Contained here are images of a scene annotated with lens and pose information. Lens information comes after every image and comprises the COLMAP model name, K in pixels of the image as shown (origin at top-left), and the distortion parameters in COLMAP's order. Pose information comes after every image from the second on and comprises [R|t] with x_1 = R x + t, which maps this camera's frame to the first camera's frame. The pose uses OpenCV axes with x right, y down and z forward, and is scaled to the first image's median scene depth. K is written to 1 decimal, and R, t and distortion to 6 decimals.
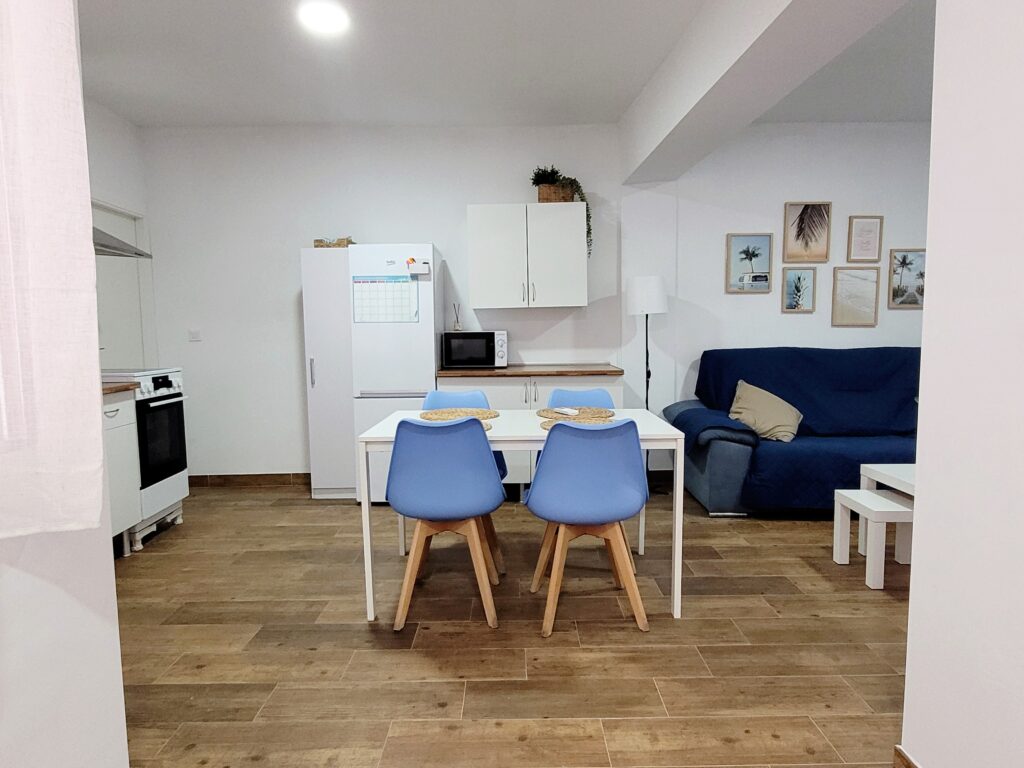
lens RADIAL K [[620.8, 0, 512.0], [0, 620.8, 384.0], [0, 0, 1]] dist [0.005313, 0.001686]
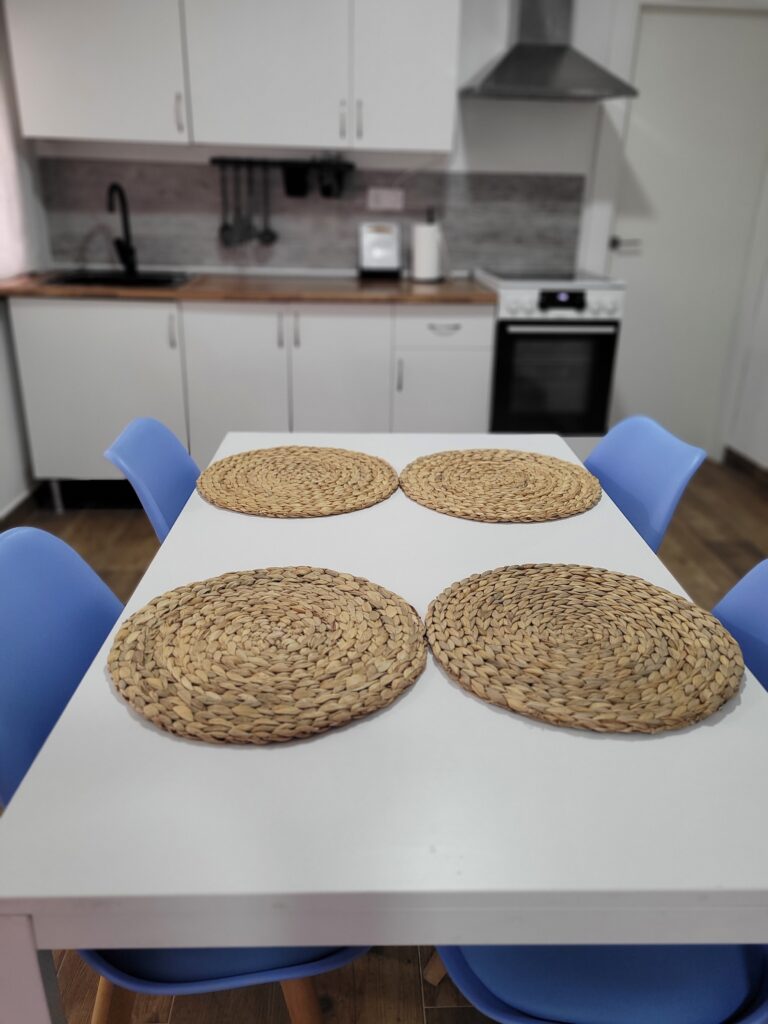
lens RADIAL K [[773.3, 0, 384.0], [0, 773.3, 512.0], [0, 0, 1]] dist [0.063449, -0.072876]
pose [[0.038274, 0.388237, -0.920764, 0.262944], [-0.106745, 0.917756, 0.382531, -0.079842], [0.993550, 0.083646, 0.076569, 0.626018]]
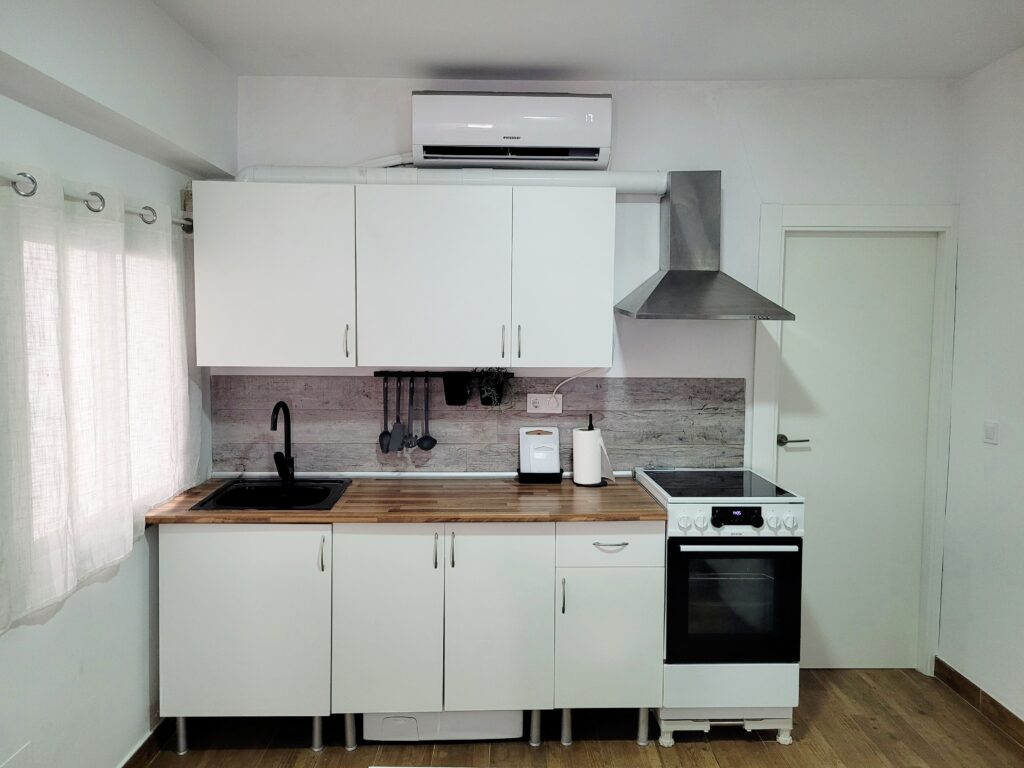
lens RADIAL K [[773.3, 0, 493.8], [0, 773.3, 373.9], [0, 0, 1]] dist [0.063449, -0.072876]
pose [[-0.017650, 0.080266, -0.996617, 0.195281], [-0.090690, 0.992535, 0.081543, -0.159747], [0.995723, 0.091823, -0.010239, 0.614971]]
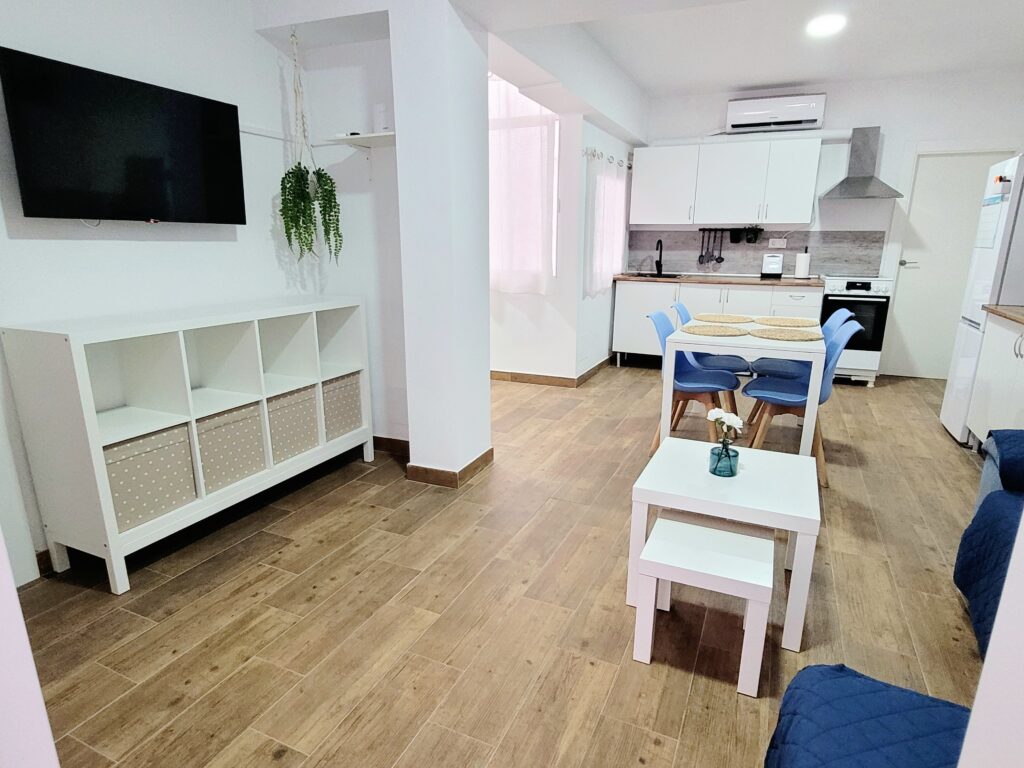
lens RADIAL K [[576.0, 0, 512.4], [0, 576.0, 392.4], [0, 0, 1]] dist [0.001245, 0.002397]
pose [[-0.421179, 0.241128, -0.874337, 0.889894], [-0.076373, 0.951159, 0.299105, -0.092019], [0.903756, 0.192752, -0.382193, 0.683299]]
